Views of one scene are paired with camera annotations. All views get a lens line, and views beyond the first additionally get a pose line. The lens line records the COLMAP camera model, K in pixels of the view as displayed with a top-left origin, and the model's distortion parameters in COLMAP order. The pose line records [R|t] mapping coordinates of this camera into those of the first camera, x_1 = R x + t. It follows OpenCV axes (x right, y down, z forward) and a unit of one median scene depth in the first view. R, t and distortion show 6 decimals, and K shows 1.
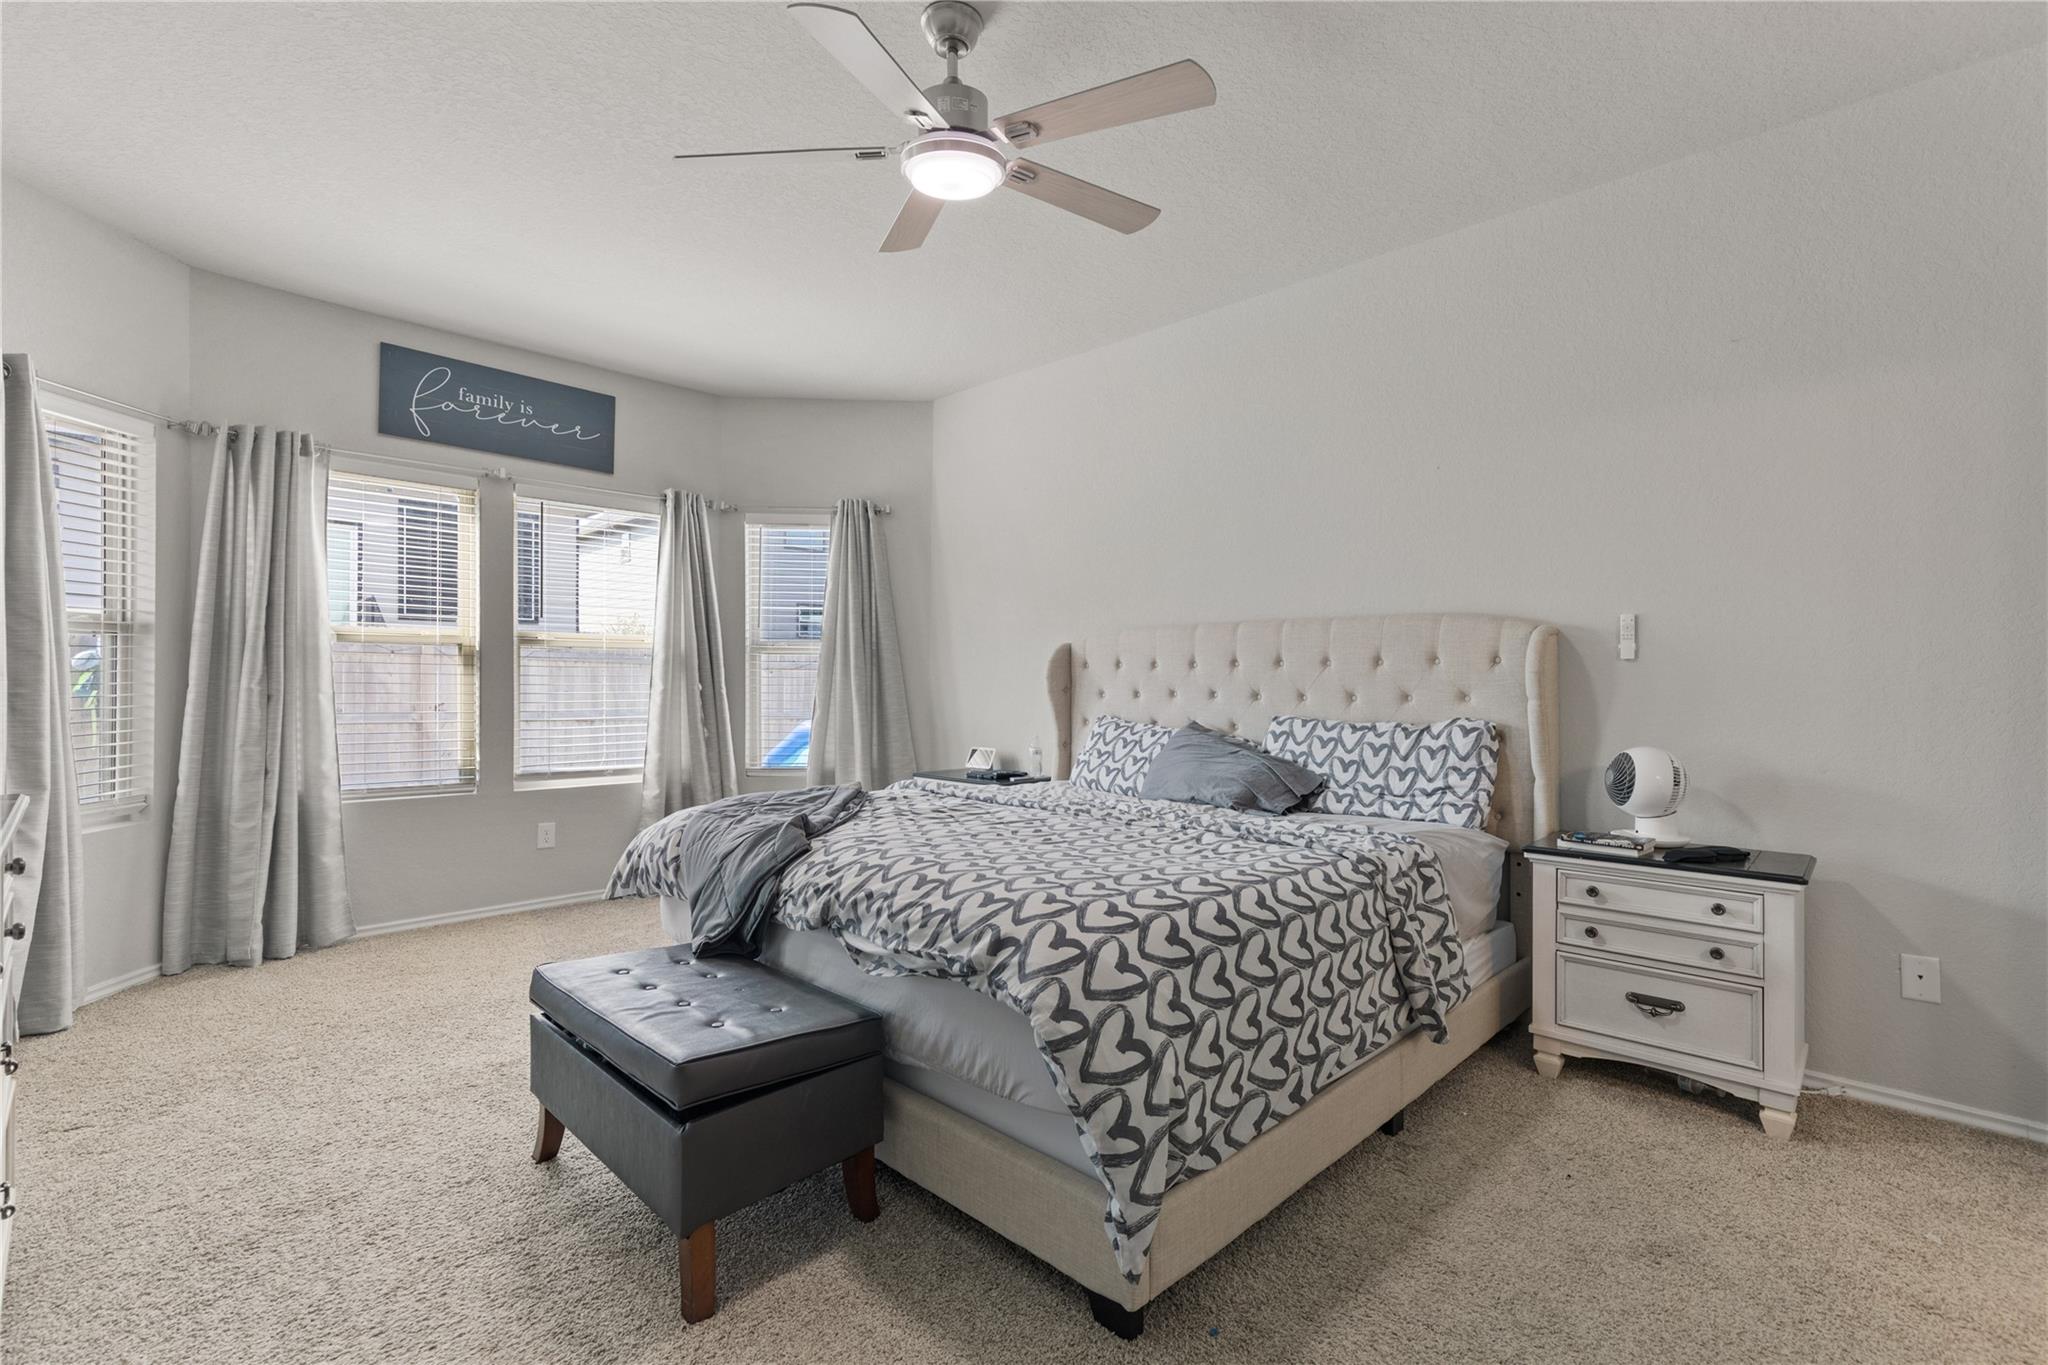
lens RADIAL K [[934.7, 0, 1034.1], [0, 934.7, 682.2], [0, 0, 1]] dist [0.004316, -0.000129]
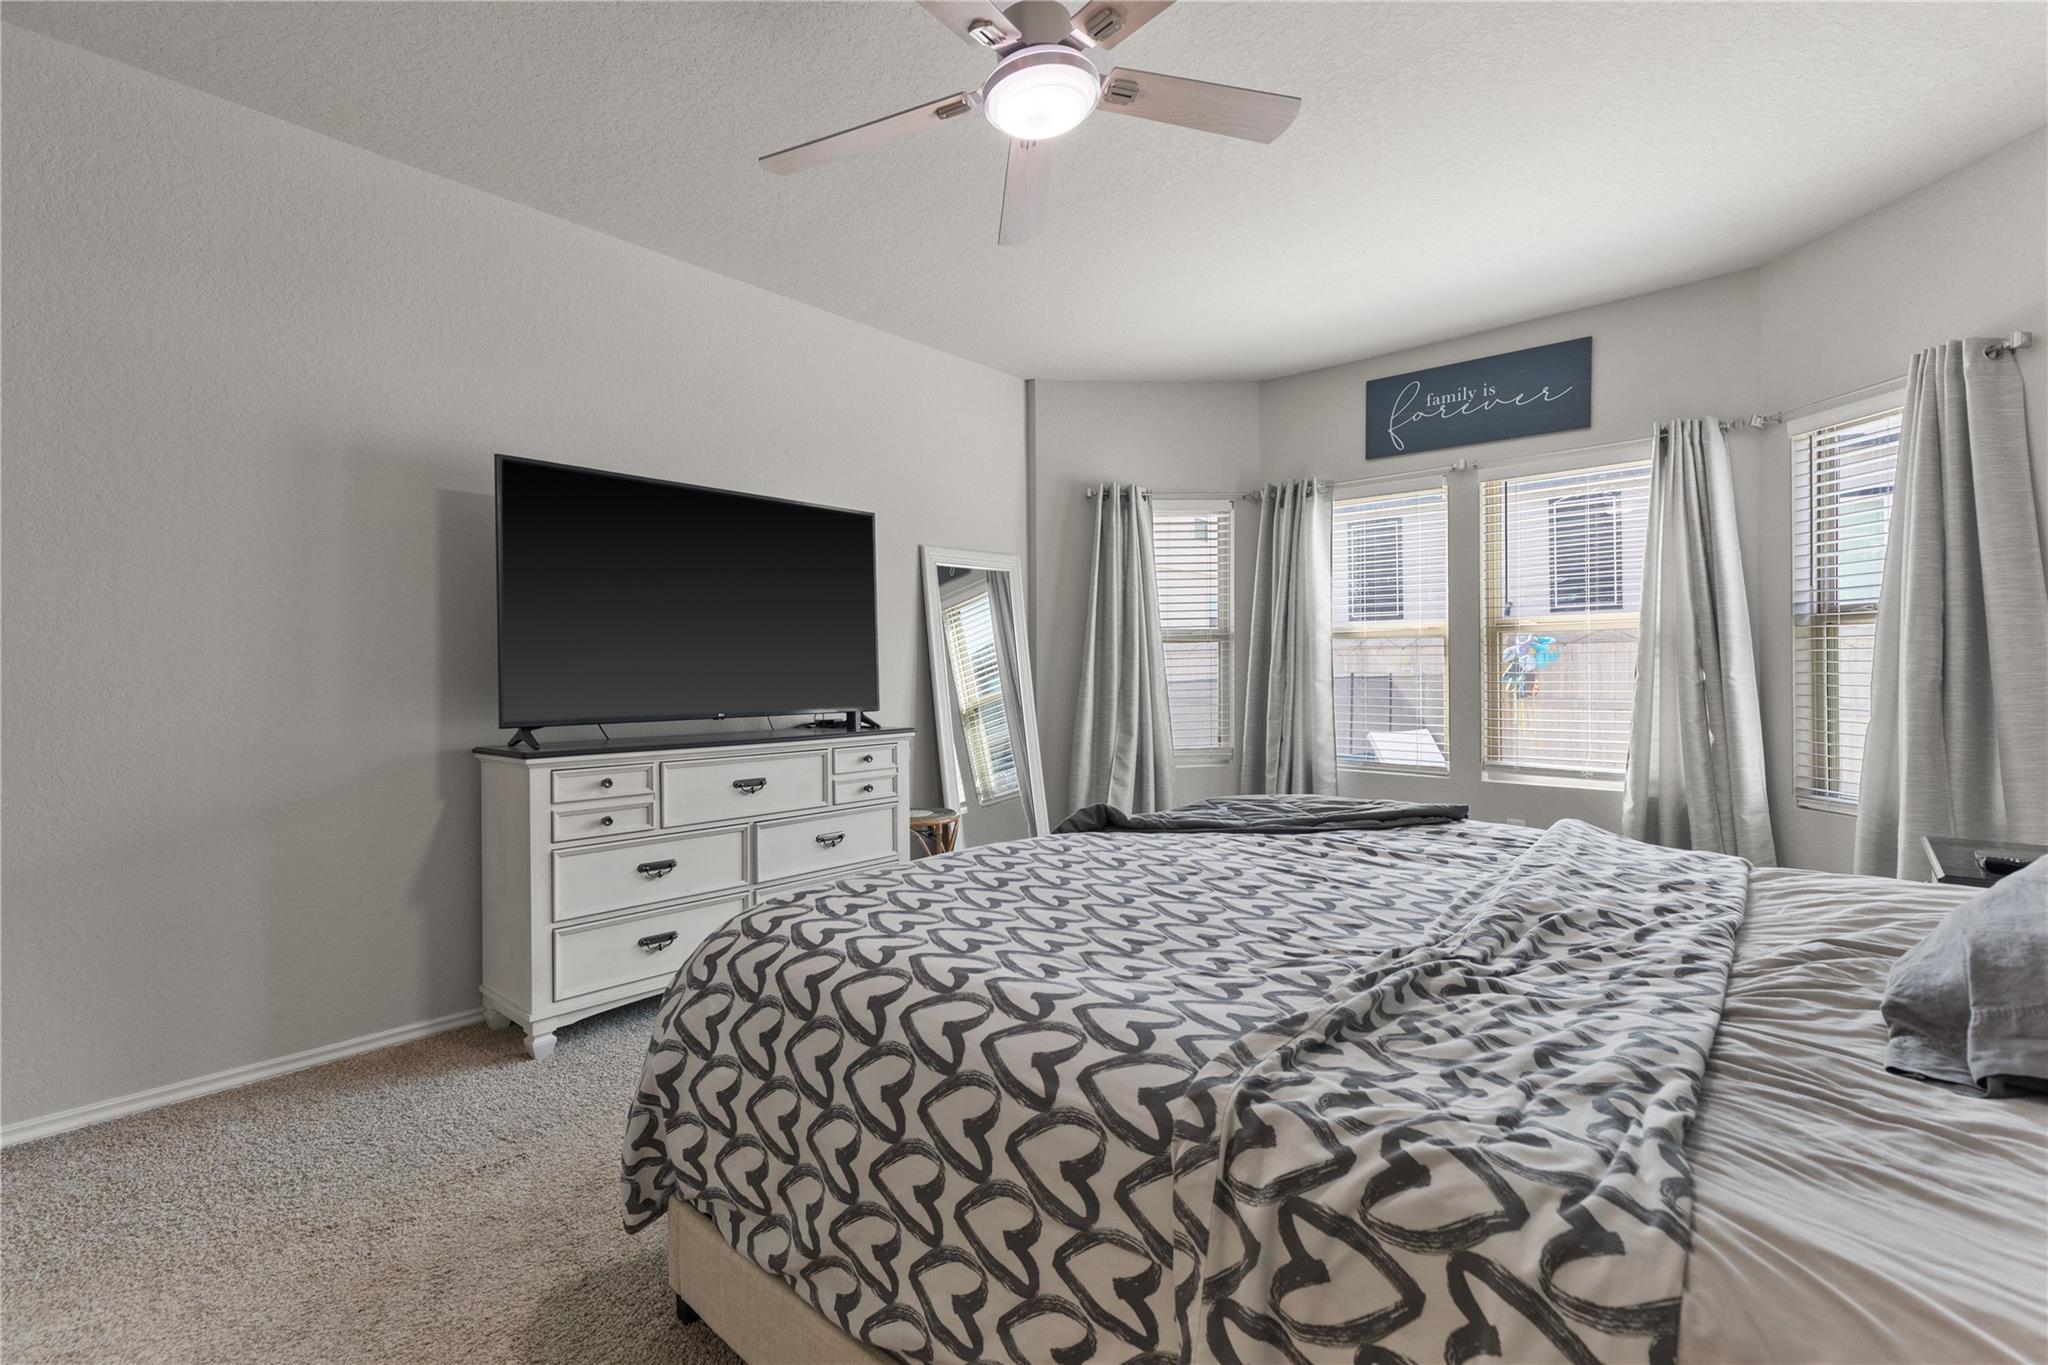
lens RADIAL K [[934.7, 0, 1036.3], [0, 934.7, 675.1], [0, 0, 1]] dist [0.004316, -0.000129]
pose [[0.047114, -0.002188, -0.998887, 0.414164], [0.007057, 0.999973, -0.001857, 0.002639], [0.998865, -0.006962, 0.047128, 0.489913]]
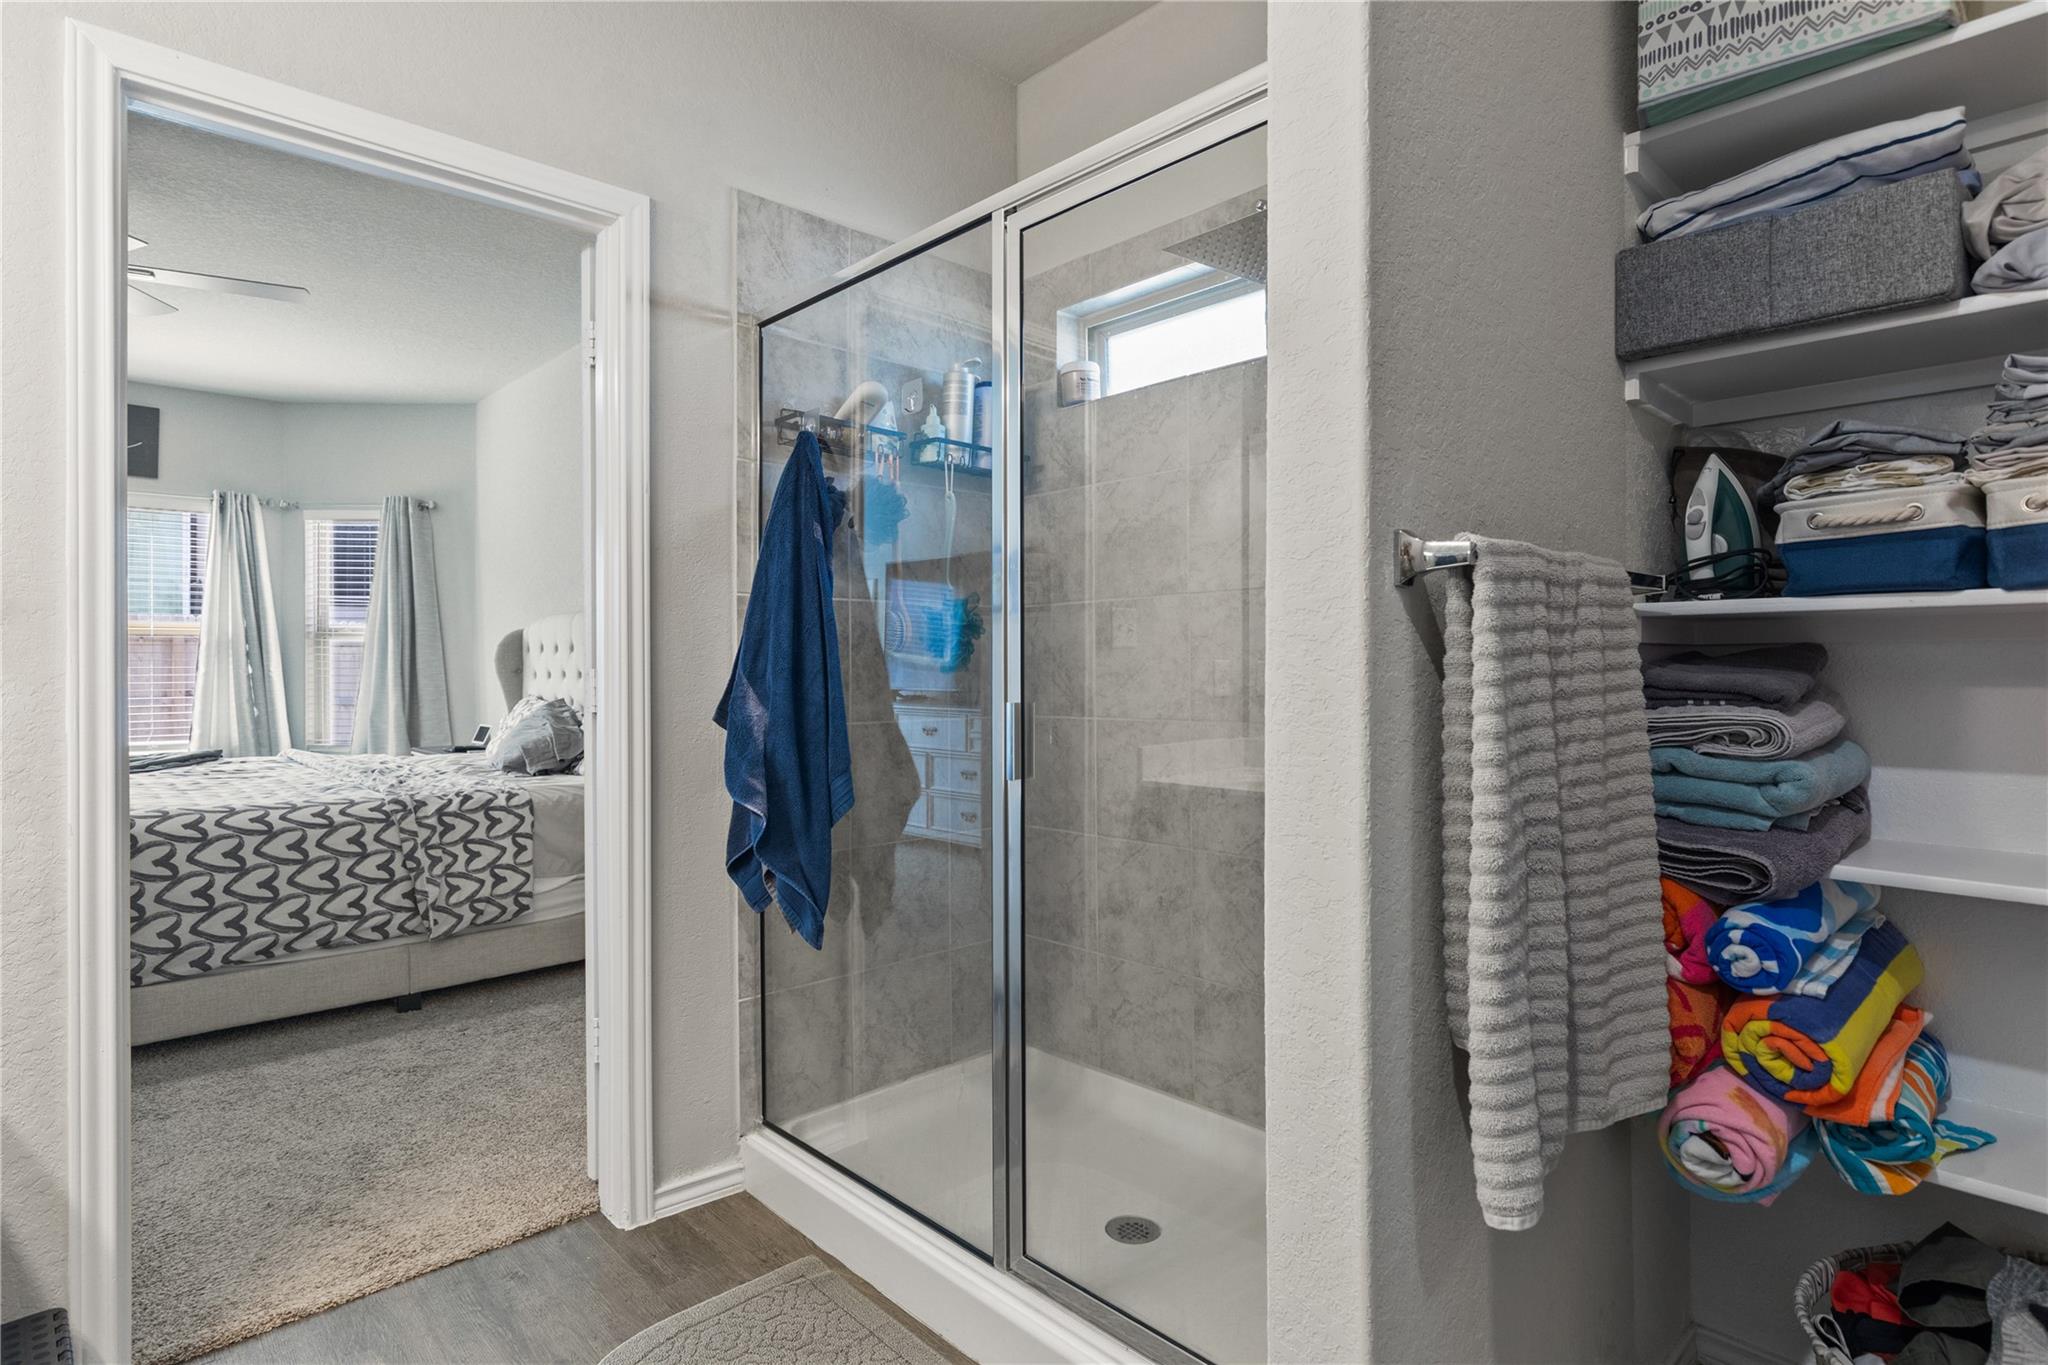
lens RADIAL K [[1062.8, 0, 1029.1], [0, 1062.8, 673.9], [0, 0, 1]] dist [0.000947, 0.000019]
pose [[0.998451, -0.005577, -0.055356, 0.707469], [0.006168, 0.999926, 0.010513, 0.002167], [0.055293, -0.010838, 0.998411, -0.222705]]
